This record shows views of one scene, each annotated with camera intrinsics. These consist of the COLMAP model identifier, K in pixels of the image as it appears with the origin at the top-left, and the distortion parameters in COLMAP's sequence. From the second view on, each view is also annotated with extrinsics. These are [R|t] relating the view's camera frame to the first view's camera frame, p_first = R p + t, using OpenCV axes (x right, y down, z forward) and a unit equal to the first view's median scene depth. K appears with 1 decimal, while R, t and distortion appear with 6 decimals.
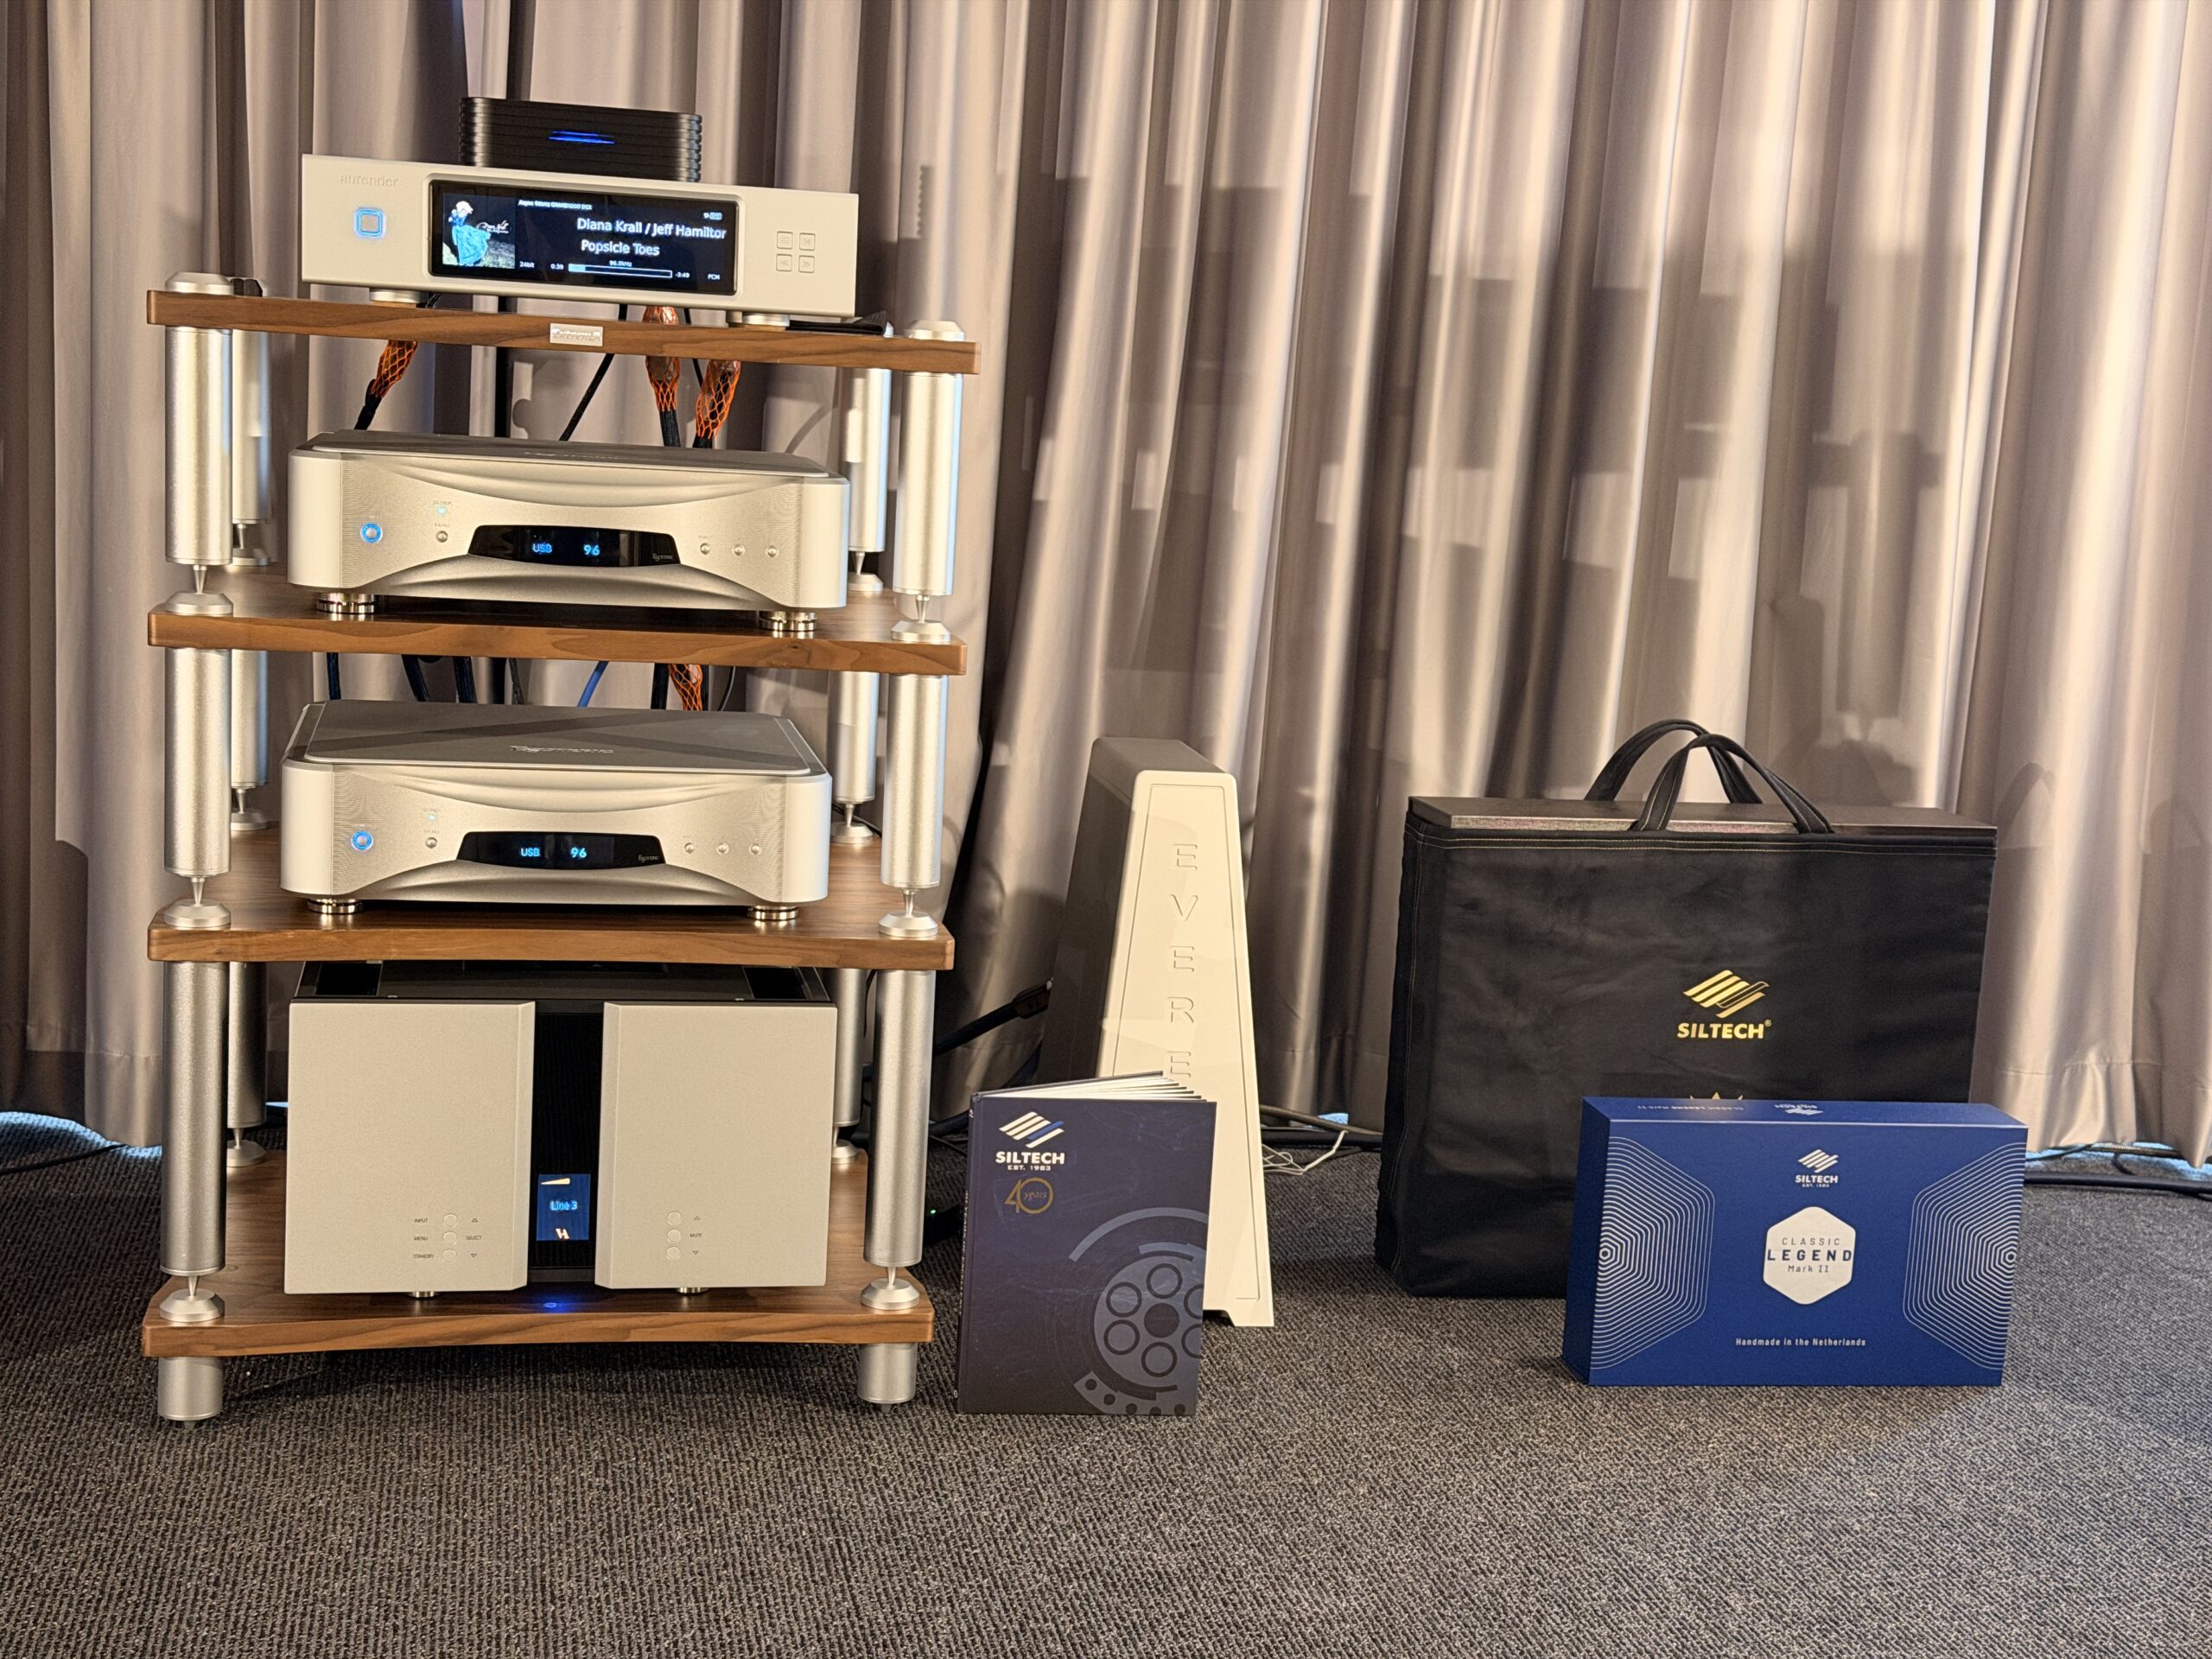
lens RADIAL K [[3077.4, 0, 1114.6], [0, 3077.4, 844.8], [0, 0, 1]] dist [0.179756, -0.293092]
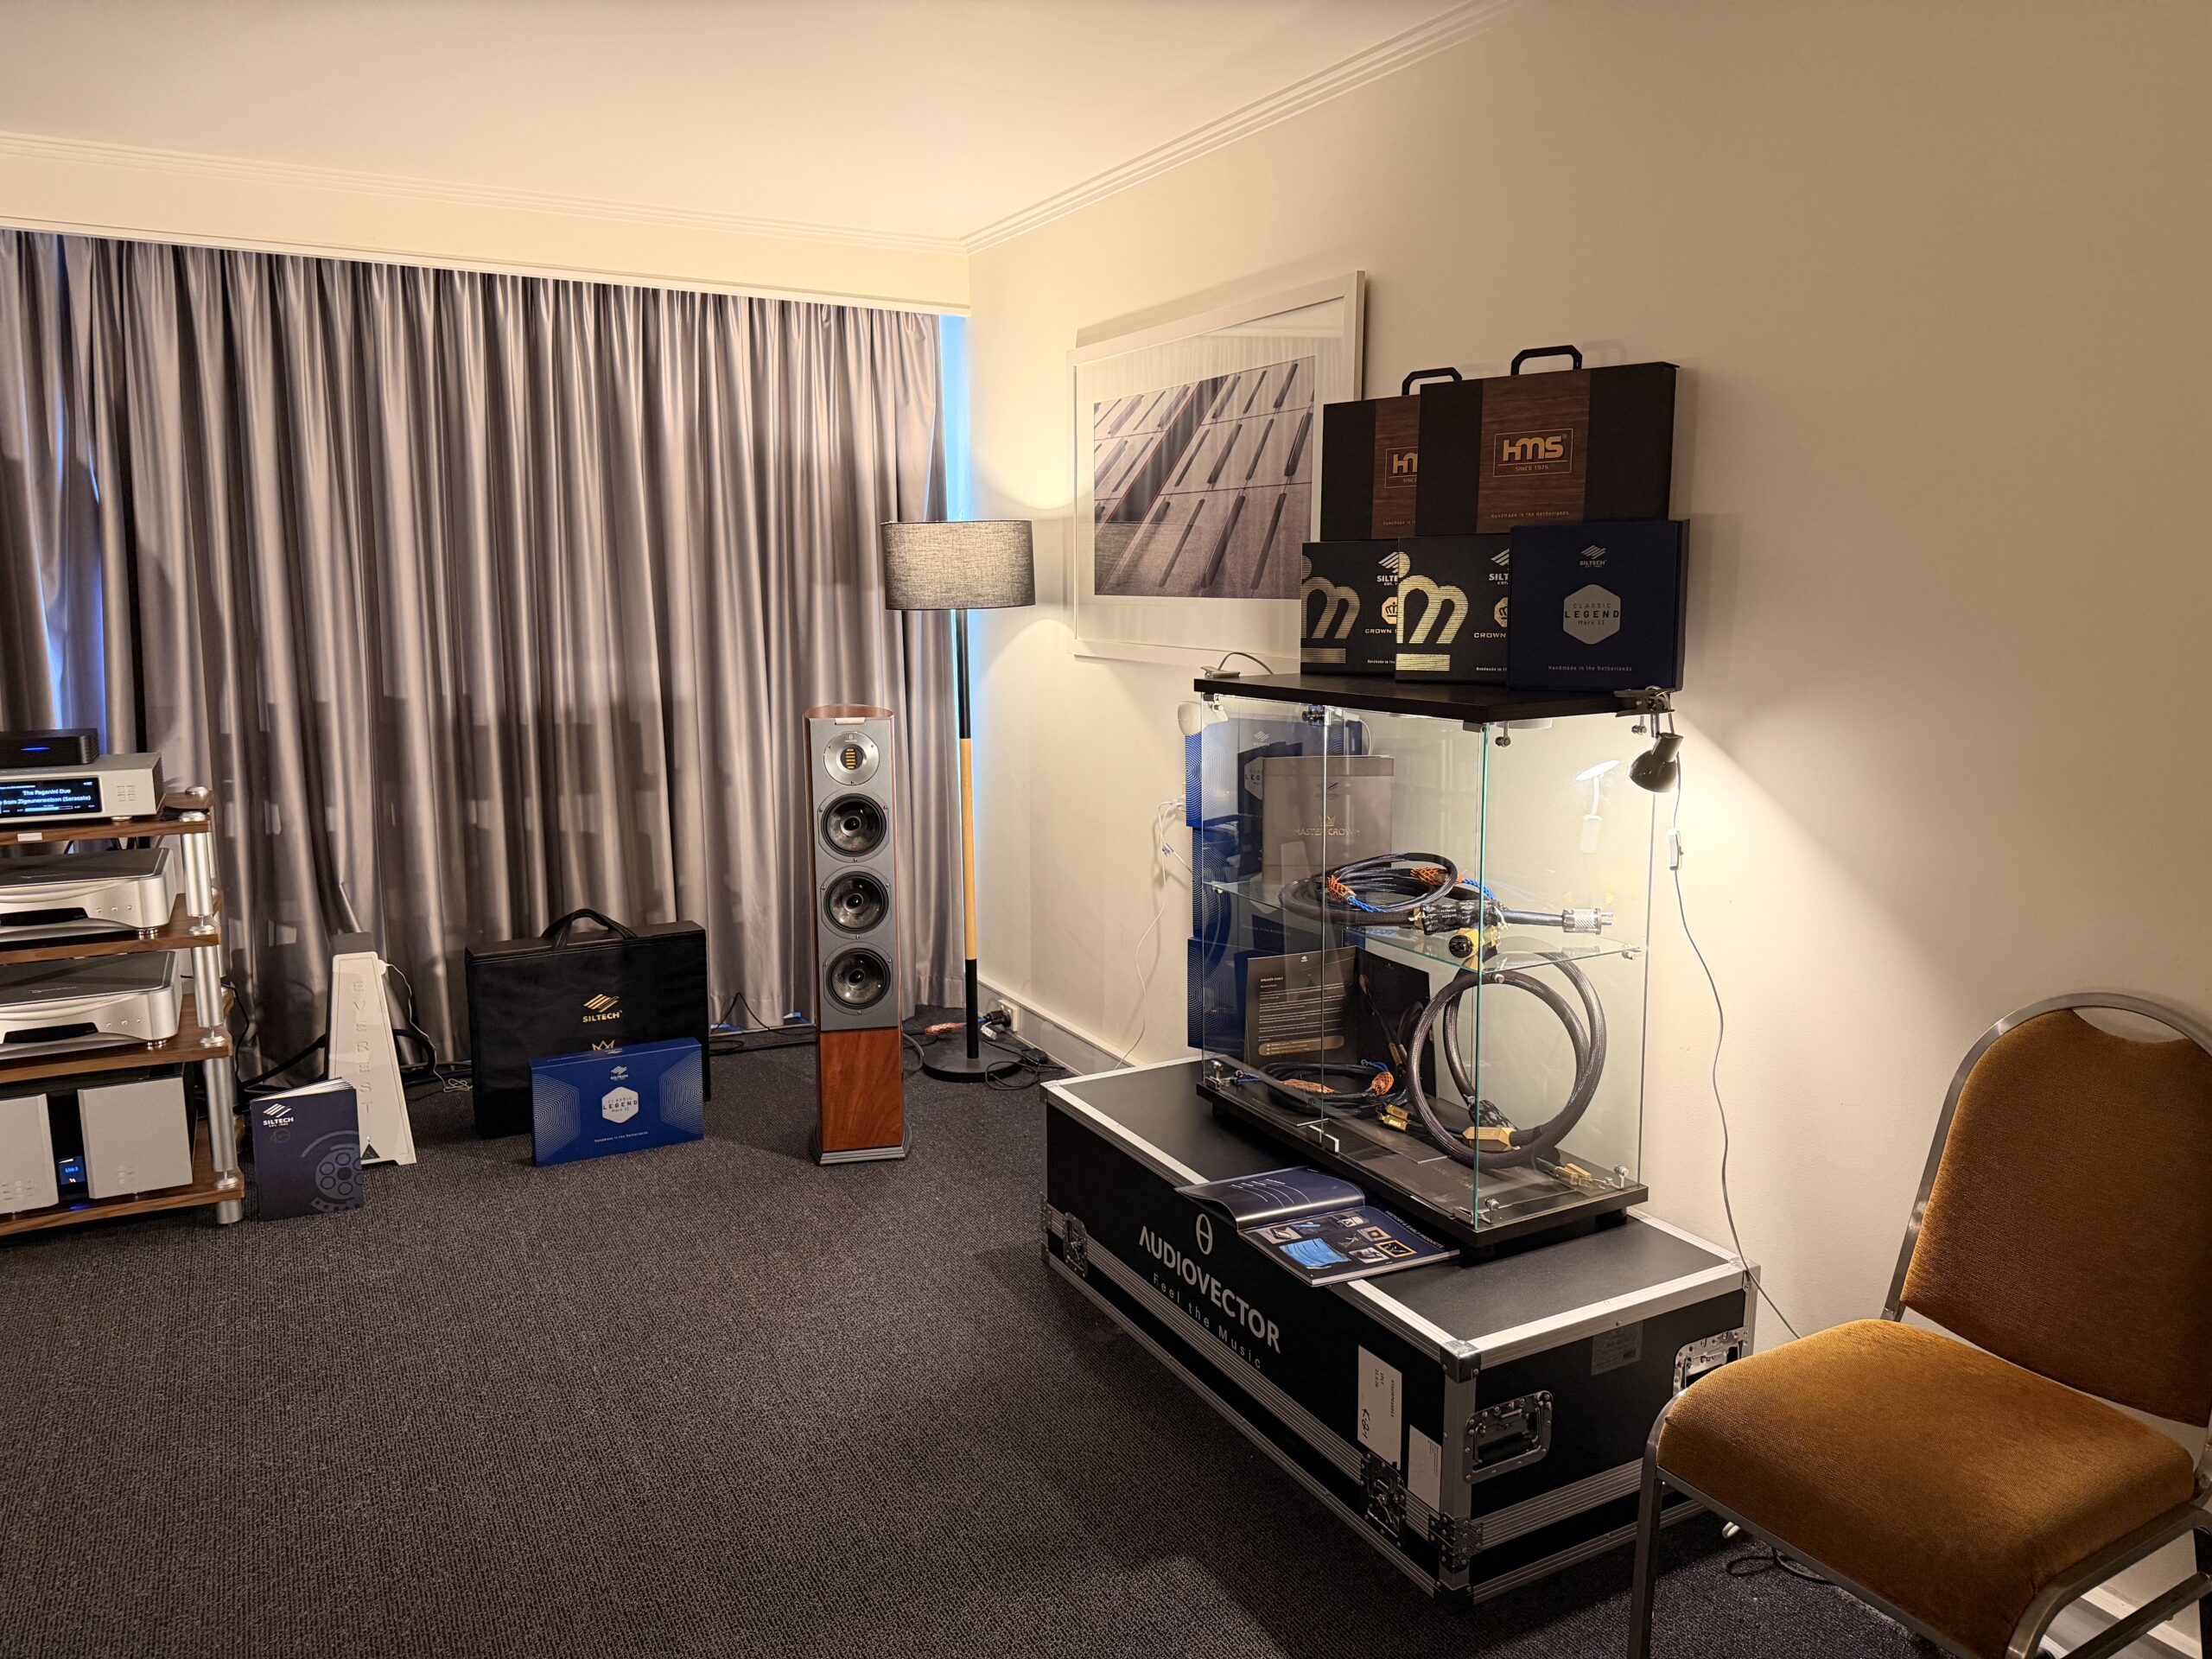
lens RADIAL K [[1541.1, 0, 1102.1], [0, 1541.1, 831.6], [0, 0, 1]] dist [0.094377, -0.127181]
pose [[0.954445, -0.101182, 0.280709, 0.288136], [0.098614, 0.994853, 0.023295, -0.103052], [-0.281621, 0.005449, 0.959510, -0.459656]]
